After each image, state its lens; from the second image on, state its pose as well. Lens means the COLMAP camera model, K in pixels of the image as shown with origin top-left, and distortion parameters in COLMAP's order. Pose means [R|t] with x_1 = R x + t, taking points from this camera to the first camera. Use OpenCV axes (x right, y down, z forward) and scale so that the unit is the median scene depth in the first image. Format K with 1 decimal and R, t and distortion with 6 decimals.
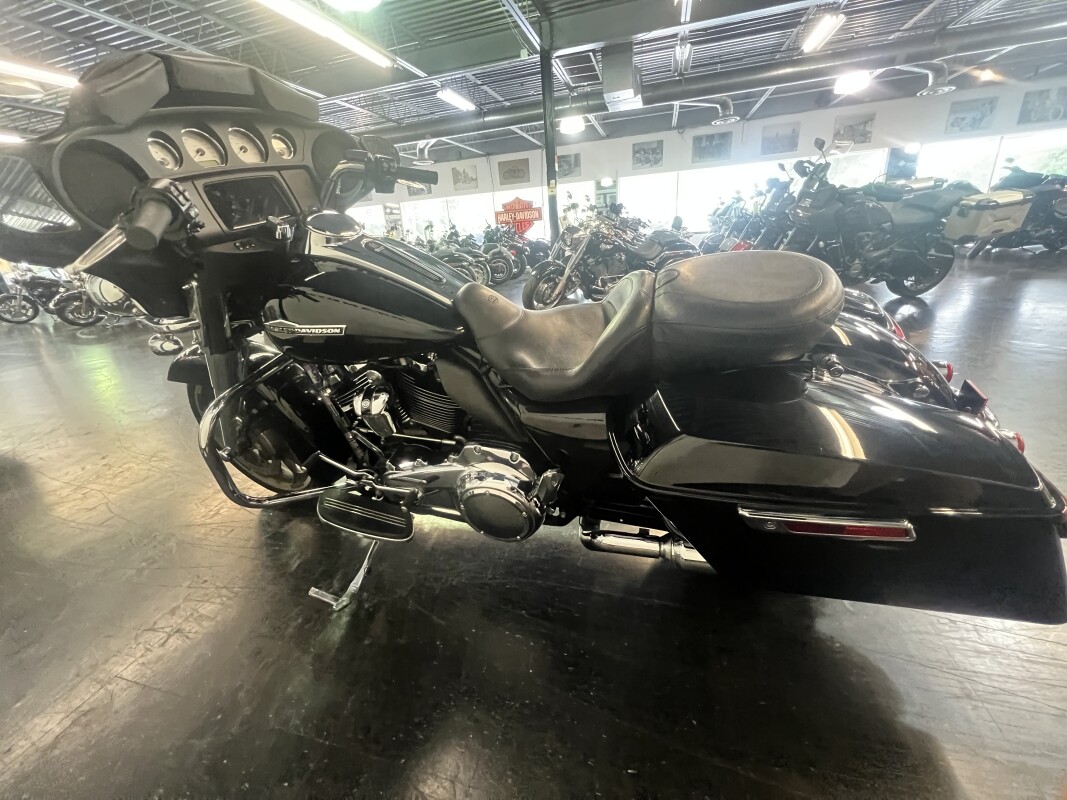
lens RADIAL K [[430.3, 0, 529.0], [0, 430.3, 397.3], [0, 0, 1]] dist [0.000388, -0.000045]
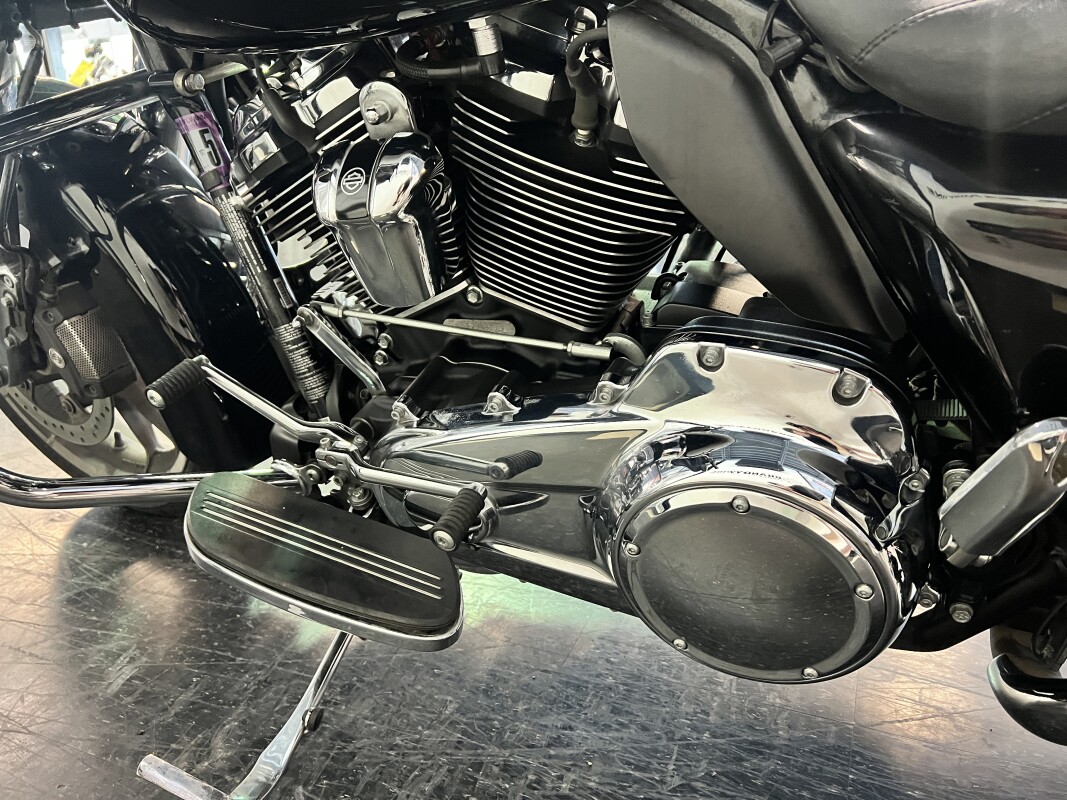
lens RADIAL K [[810.8, 0, 535.3], [0, 810.8, 401.2], [0, 0, 1]] dist [0.025243, -0.028453]
pose [[0.991838, 0.076560, -0.101956, -0.152233], [-0.076541, 0.997058, 0.004108, 0.133739], [0.101970, 0.003729, 0.994780, 0.372796]]
